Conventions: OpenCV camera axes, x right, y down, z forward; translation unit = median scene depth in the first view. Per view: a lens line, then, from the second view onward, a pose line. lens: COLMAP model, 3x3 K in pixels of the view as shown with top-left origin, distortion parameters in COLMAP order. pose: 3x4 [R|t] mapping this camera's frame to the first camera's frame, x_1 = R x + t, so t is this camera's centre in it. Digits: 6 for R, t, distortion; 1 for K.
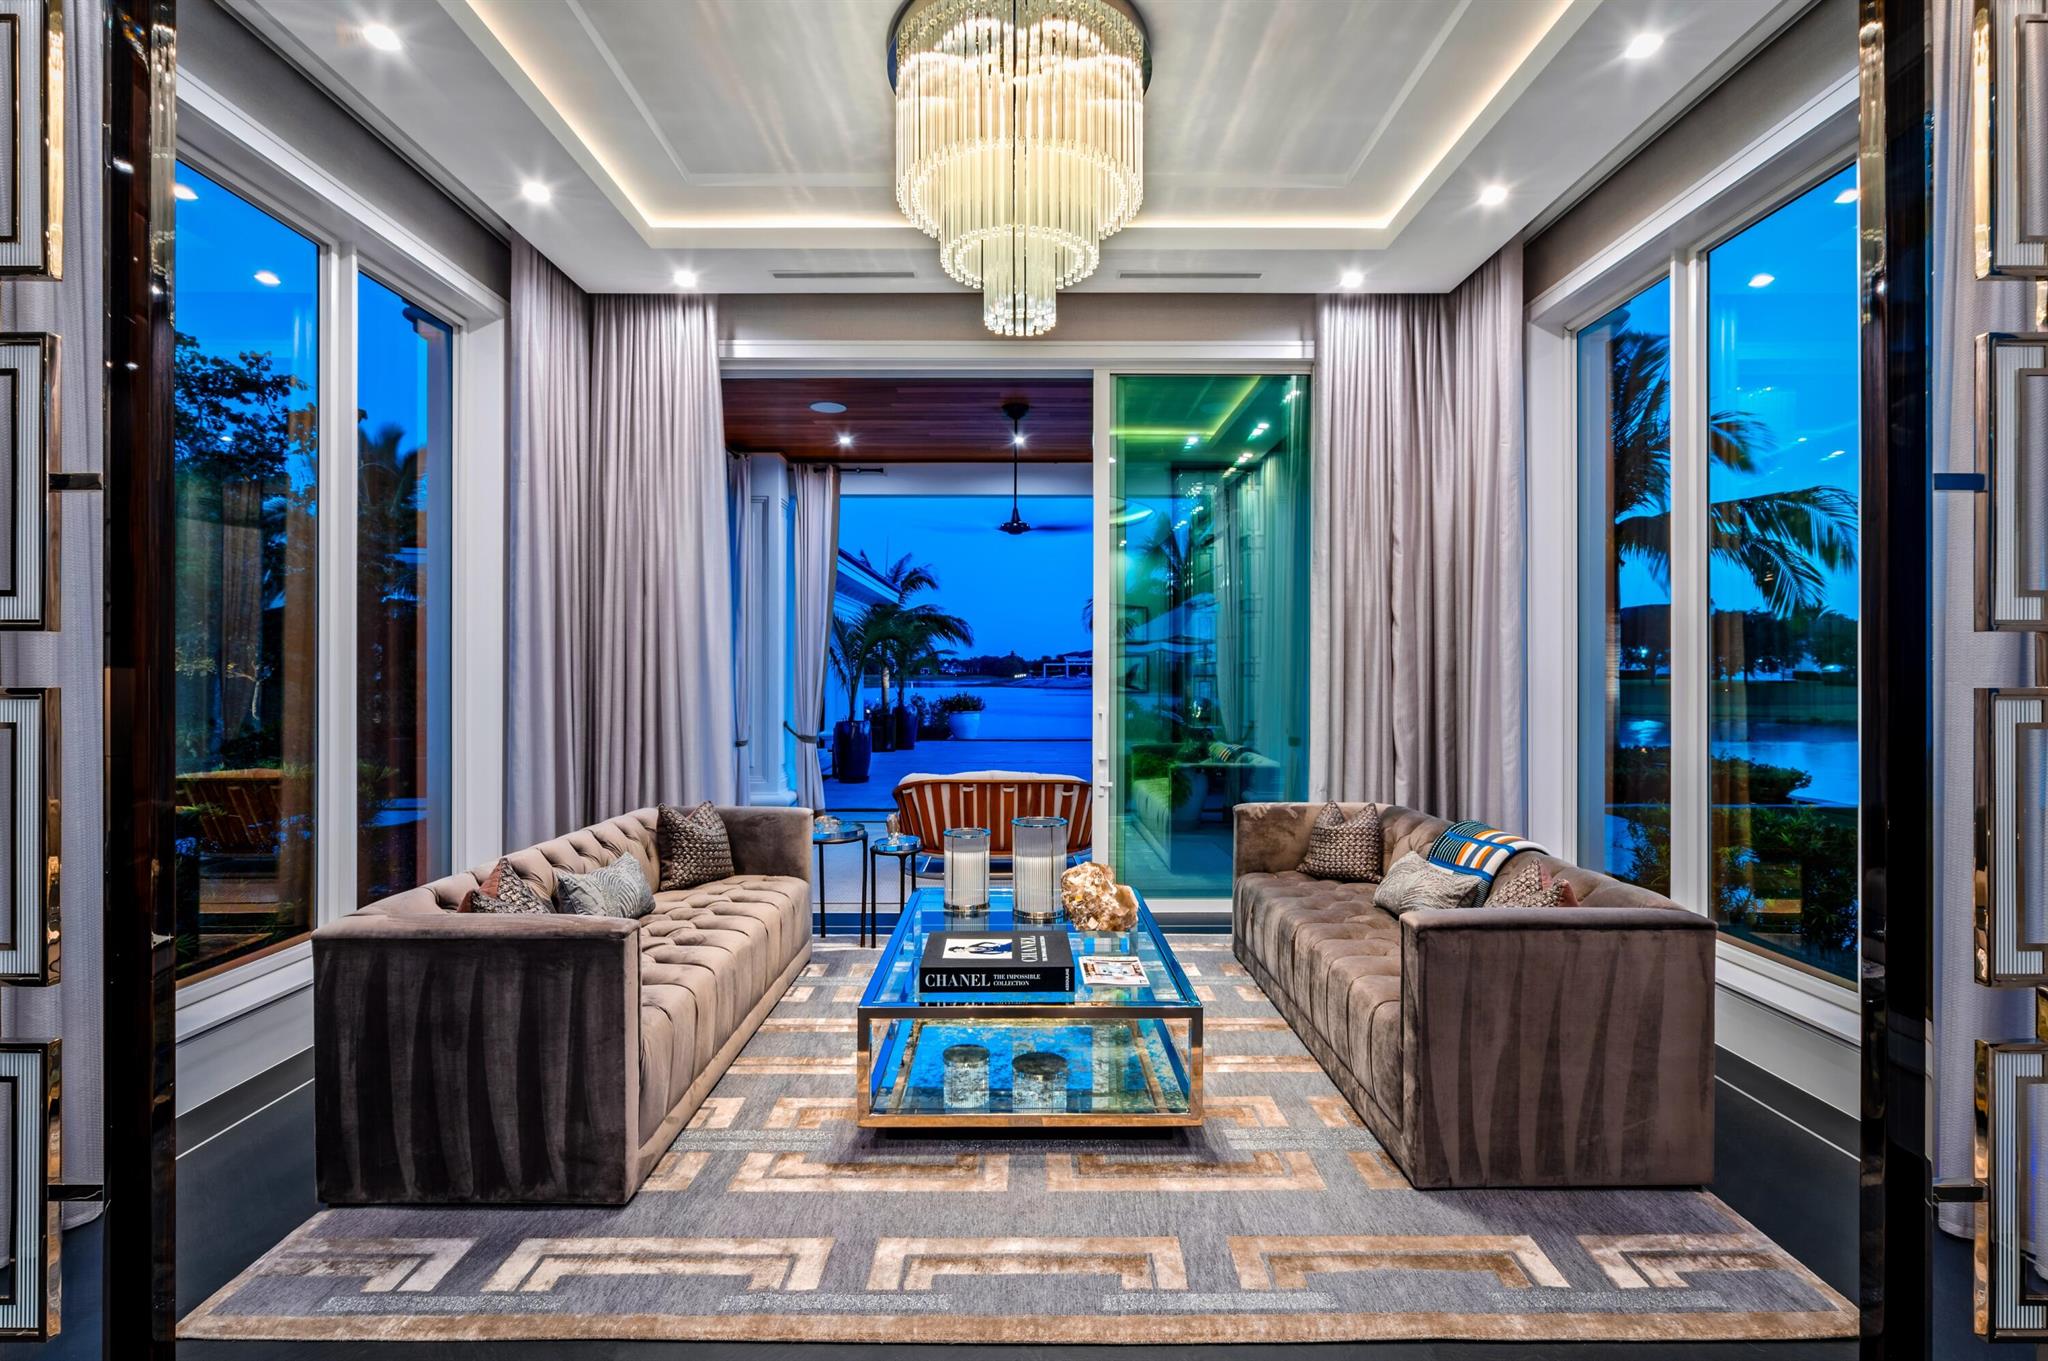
lens RADIAL K [[922.6, 0, 1024.0], [0, 922.6, 680.5], [0, 0, 1]] dist [-0.000684, 0.000137]
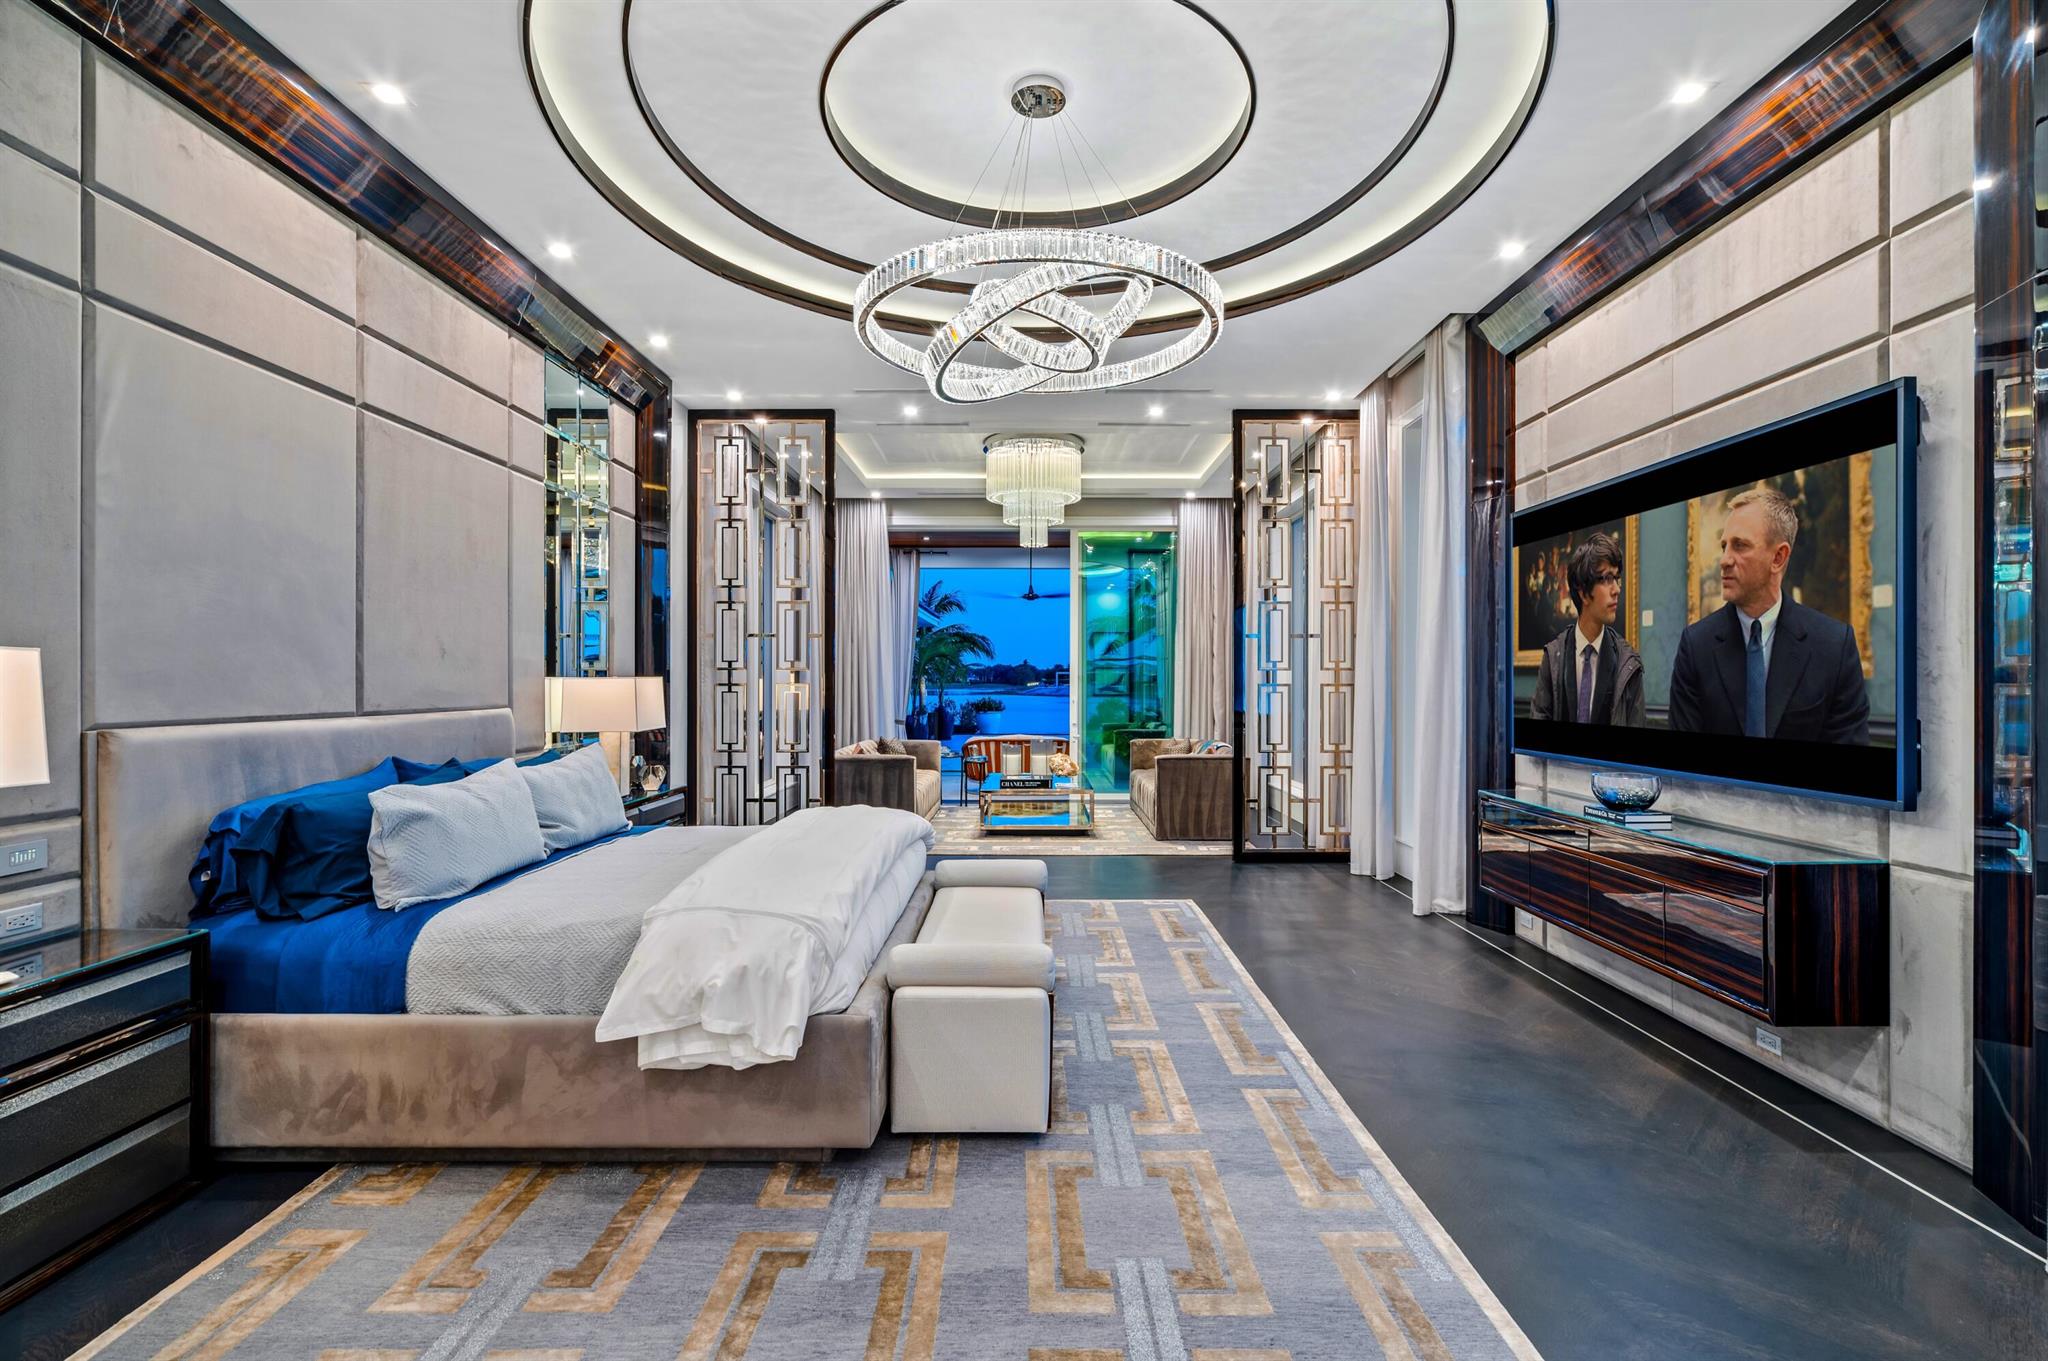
lens RADIAL K [[922.6, 0, 1024.0], [0, 922.6, 680.5], [0, 0, 1]] dist [-0.000684, 0.000137]
pose [[0.999906, 0.000440, -0.013693, 0.002295], [-0.000563, 0.999960, -0.008968, 0.008644], [0.013689, 0.008975, 0.999866, -0.874413]]
